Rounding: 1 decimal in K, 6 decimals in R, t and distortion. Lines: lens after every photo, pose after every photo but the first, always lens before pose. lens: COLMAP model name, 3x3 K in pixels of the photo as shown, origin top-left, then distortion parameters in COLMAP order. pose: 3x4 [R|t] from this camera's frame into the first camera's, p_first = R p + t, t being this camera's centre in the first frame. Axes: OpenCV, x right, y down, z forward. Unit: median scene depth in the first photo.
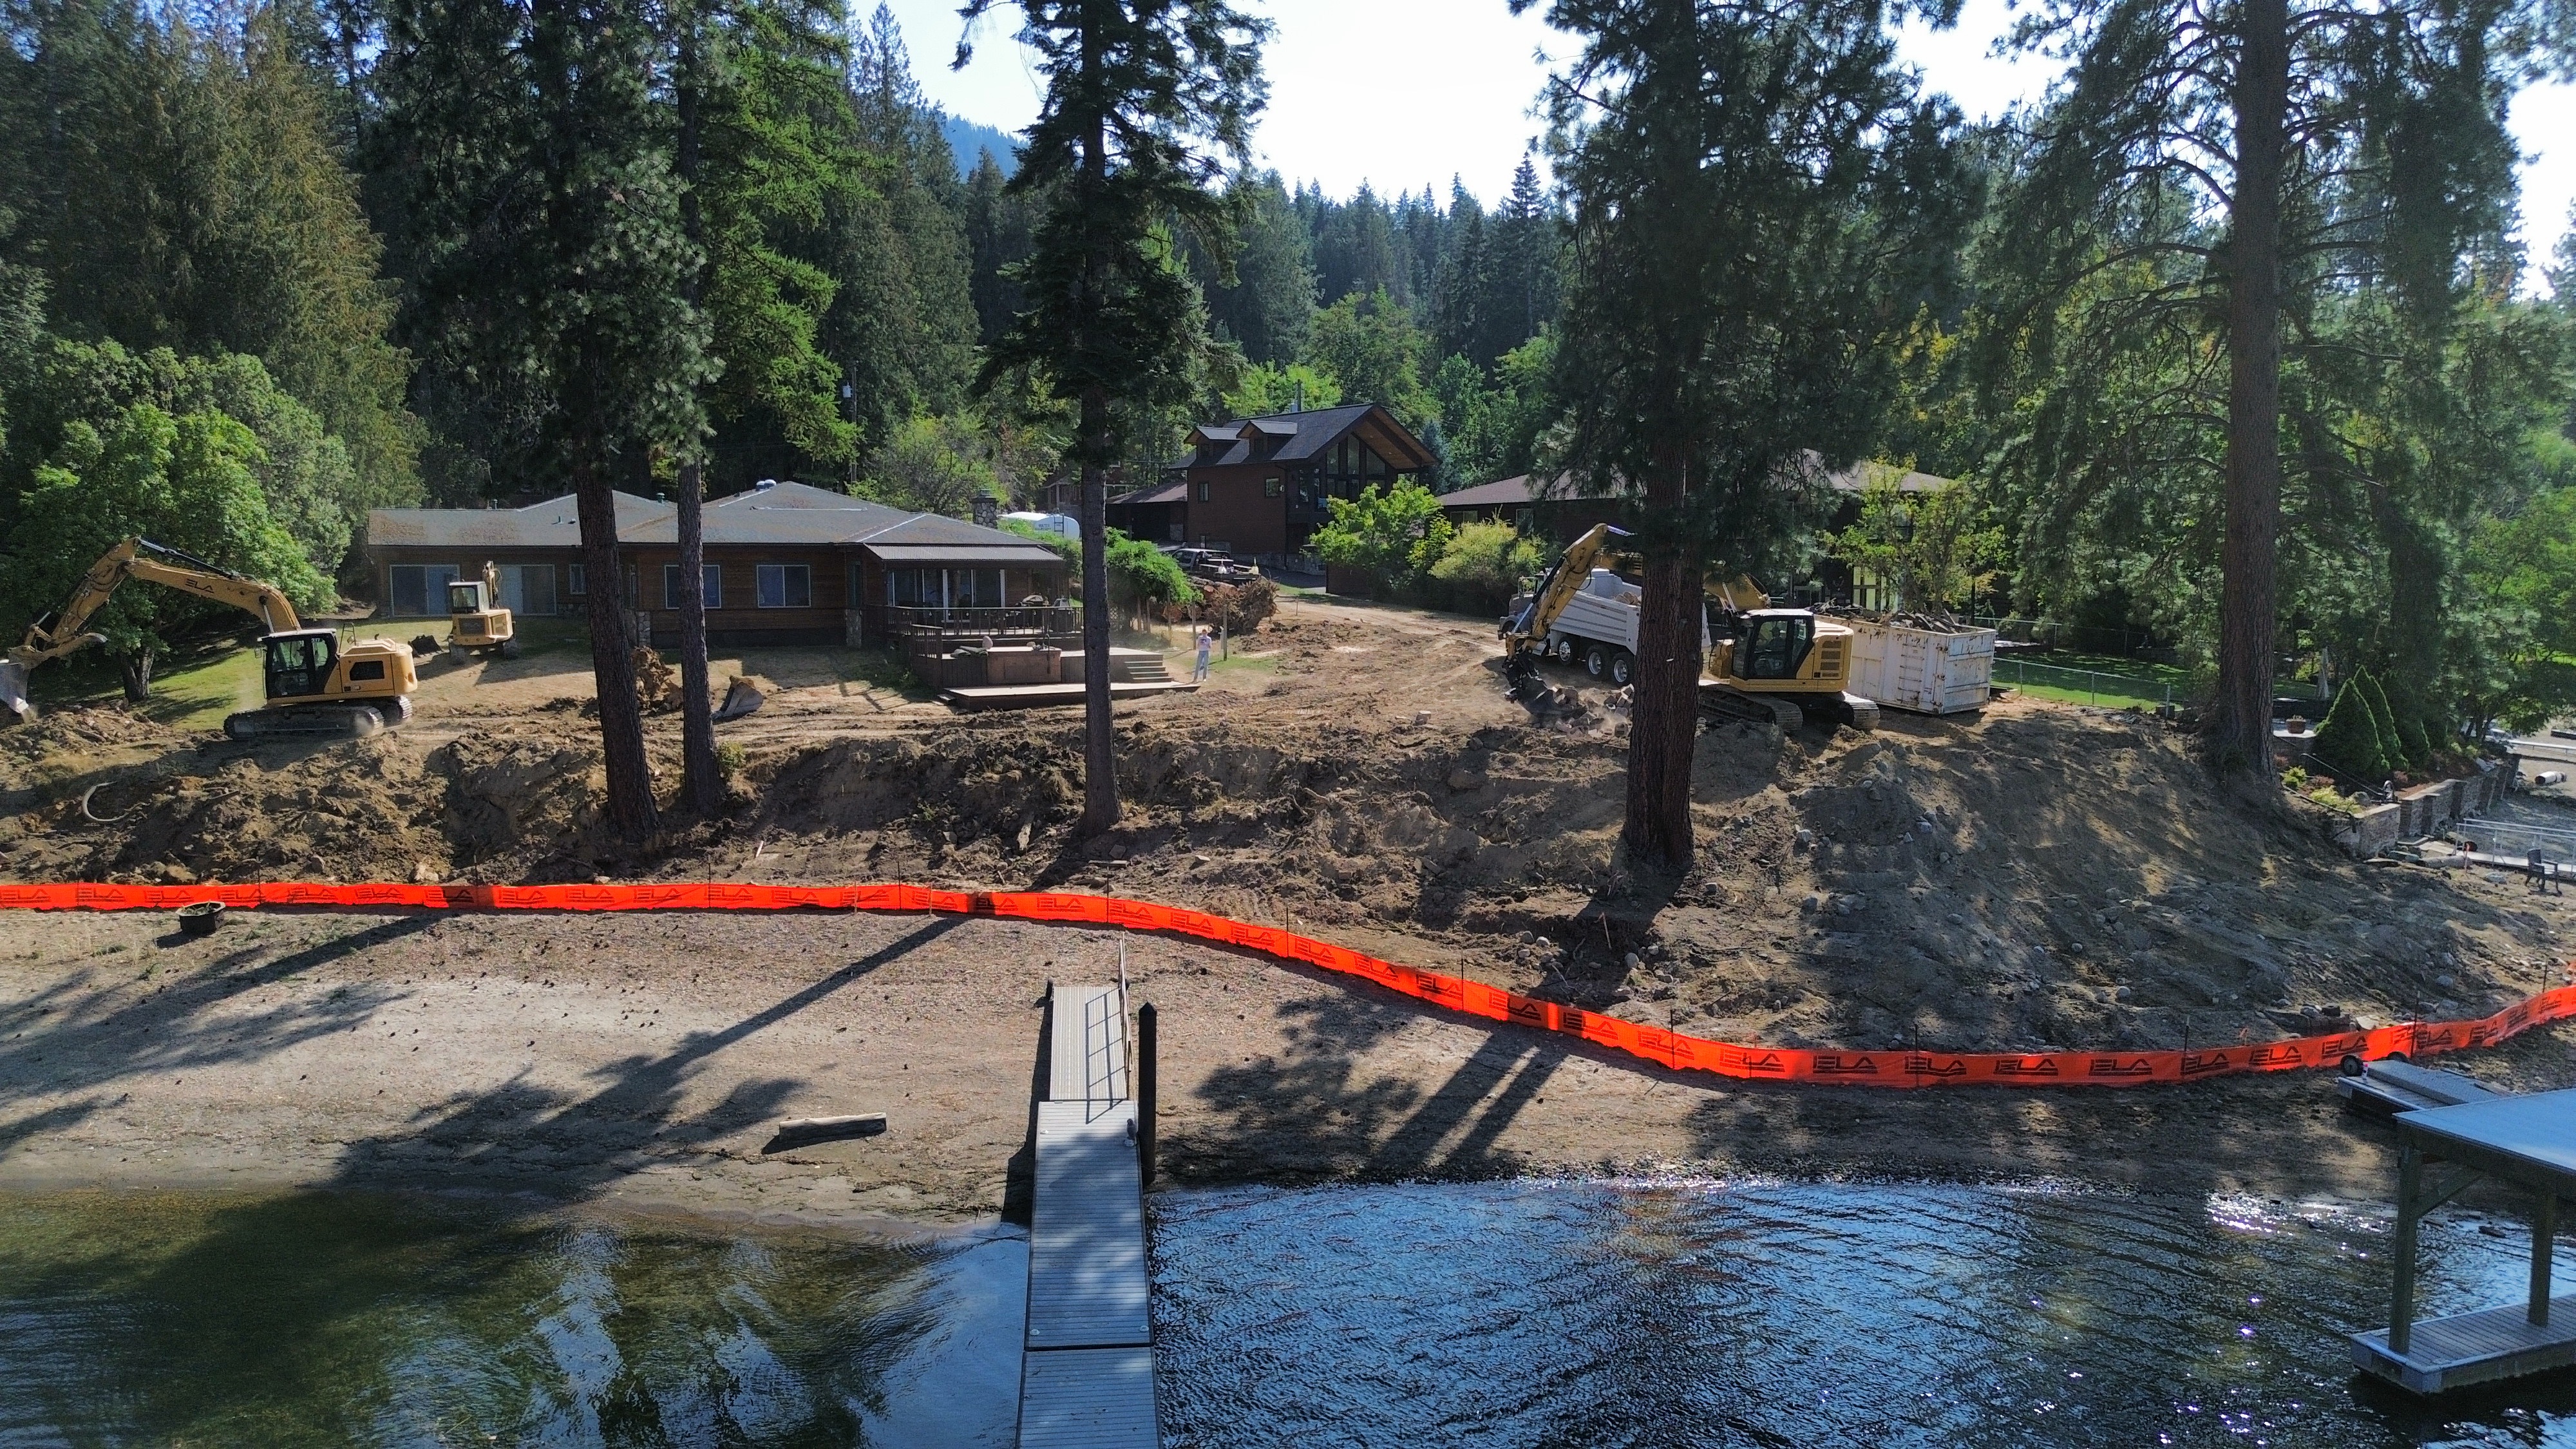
lens RADIAL K [[1874.5, 0, 1274.9], [0, 1874.5, 730.2], [0, 0, 1]] dist [0.007564, -0.004362]
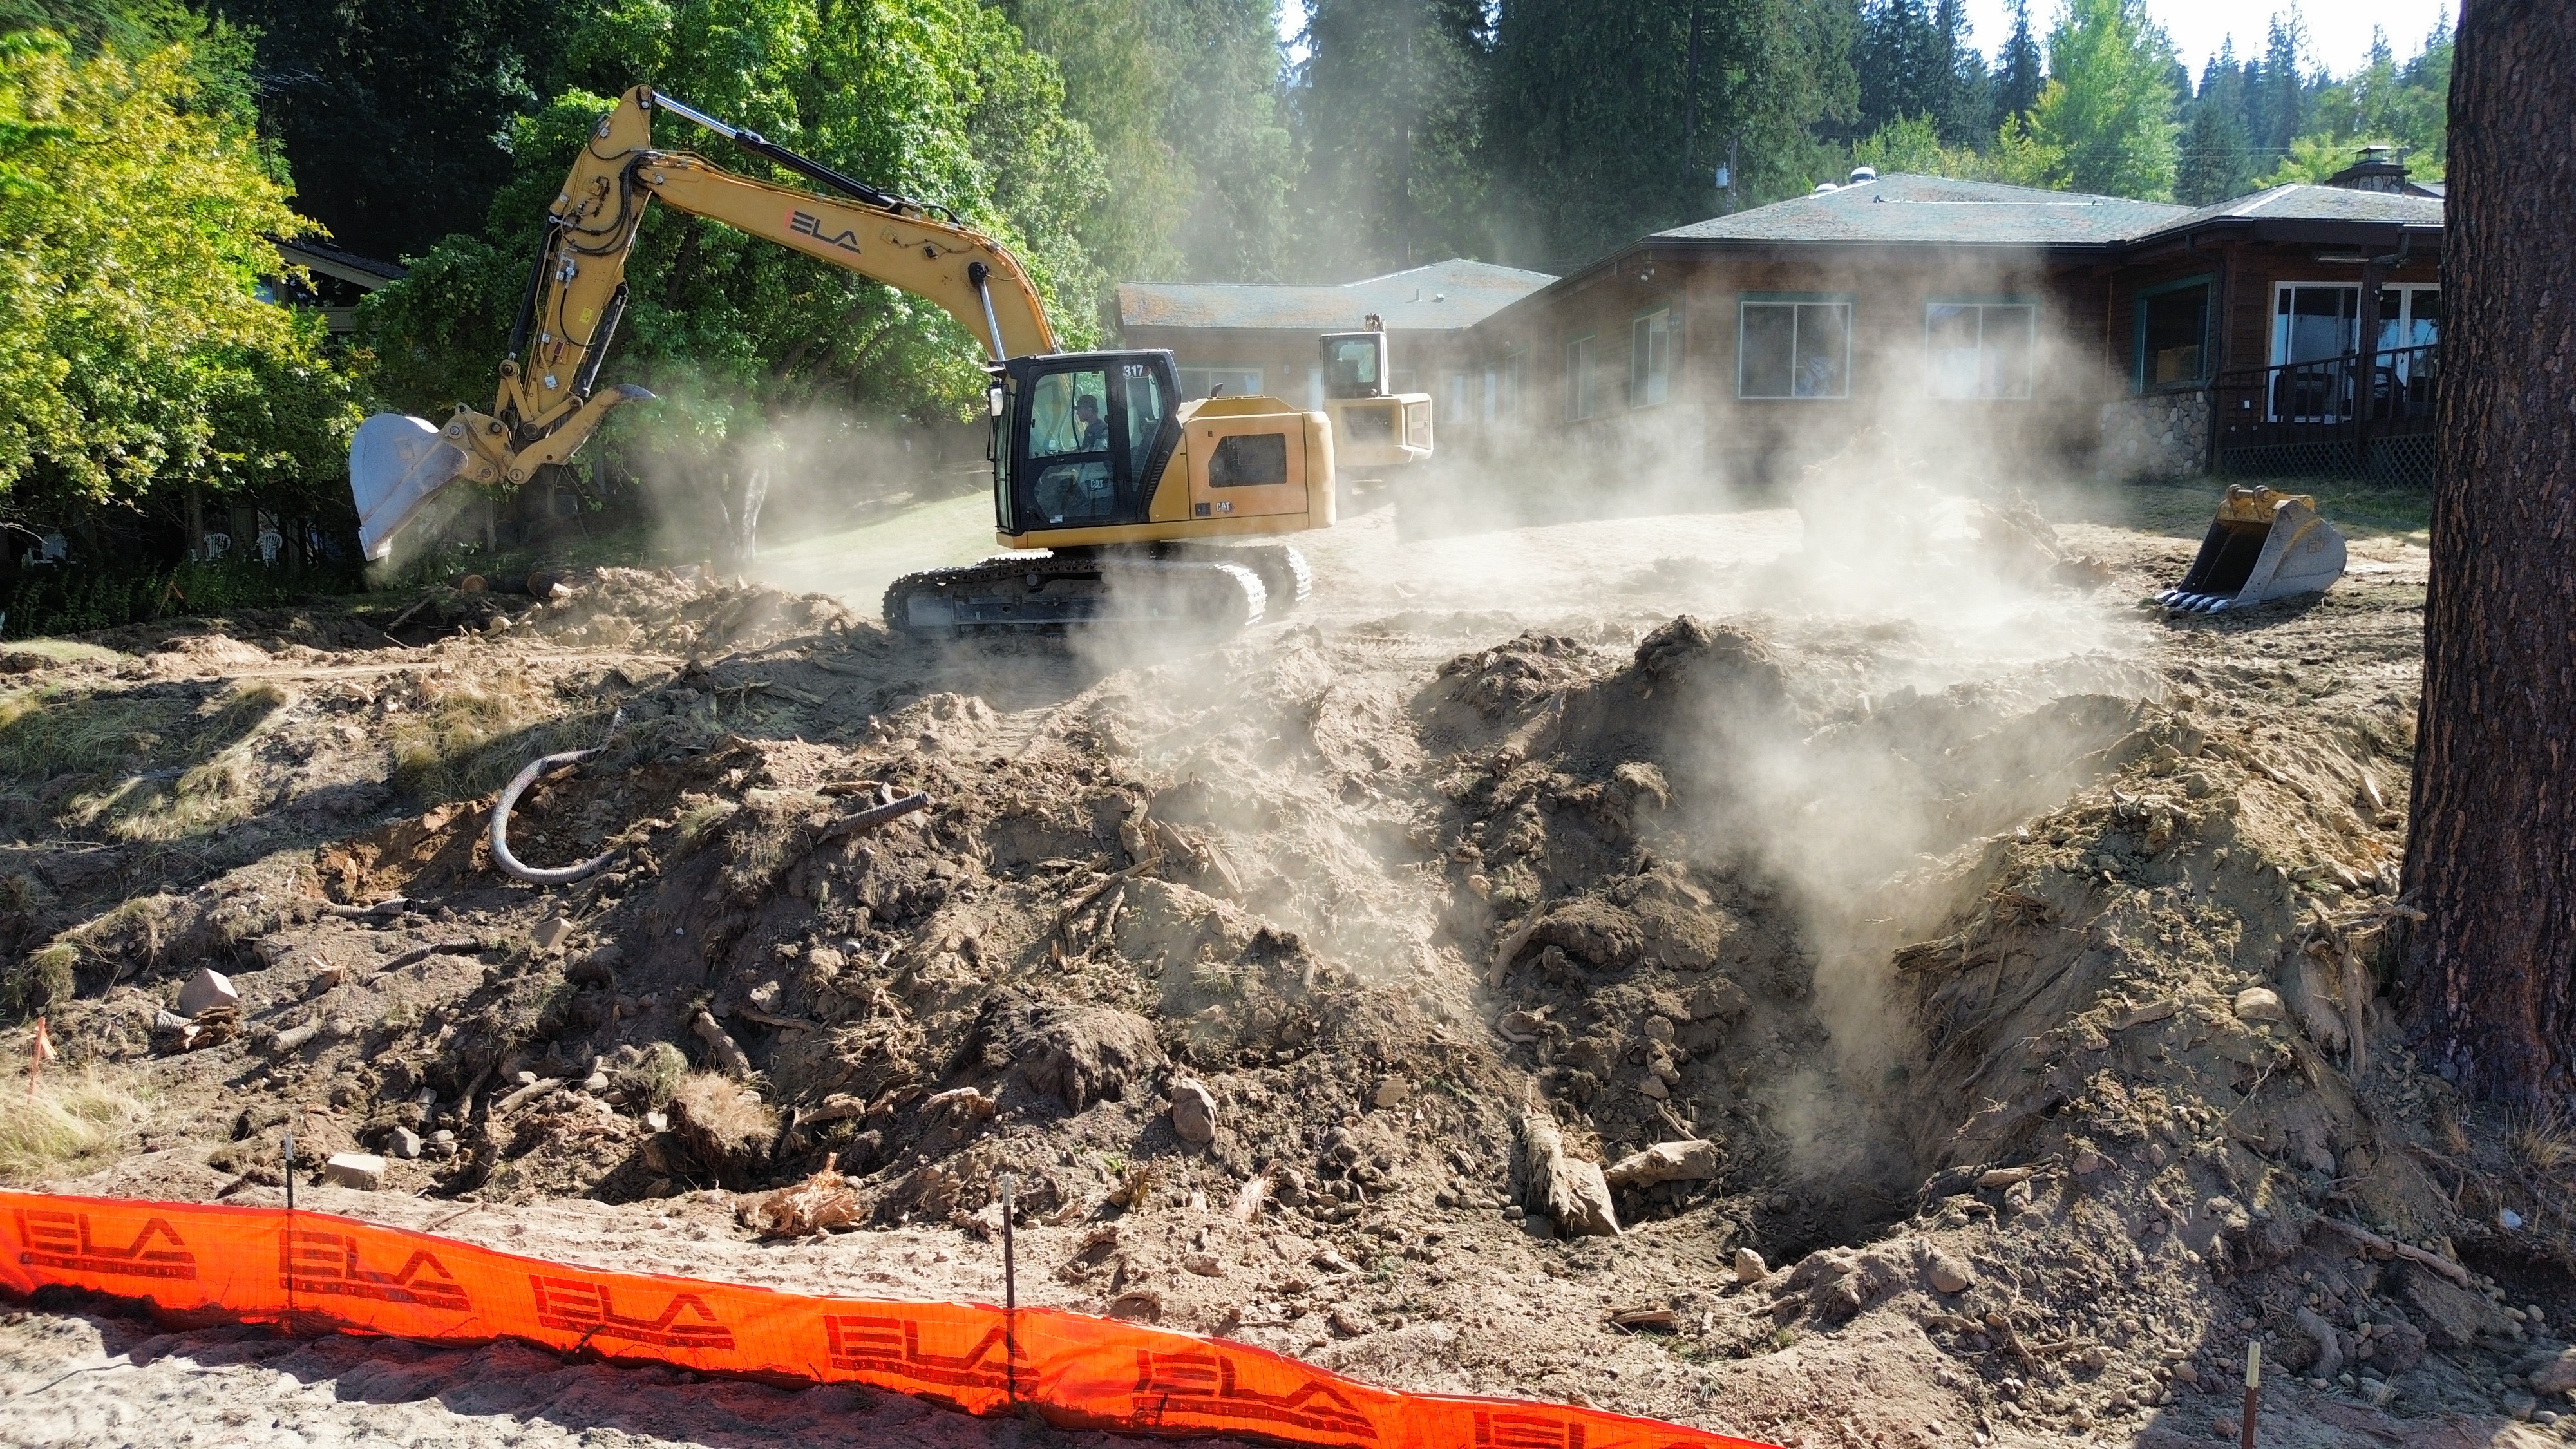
lens RADIAL K [[1874.5, 0, 1294.6], [0, 1874.5, 722.4], [0, 0, 1]] dist [0.007564, -0.004362]
pose [[0.954931, 0.035108, -0.294746, -0.407478], [-0.029583, 0.999293, 0.023184, 0.011360], [0.295351, -0.013420, 0.955294, 0.732415]]
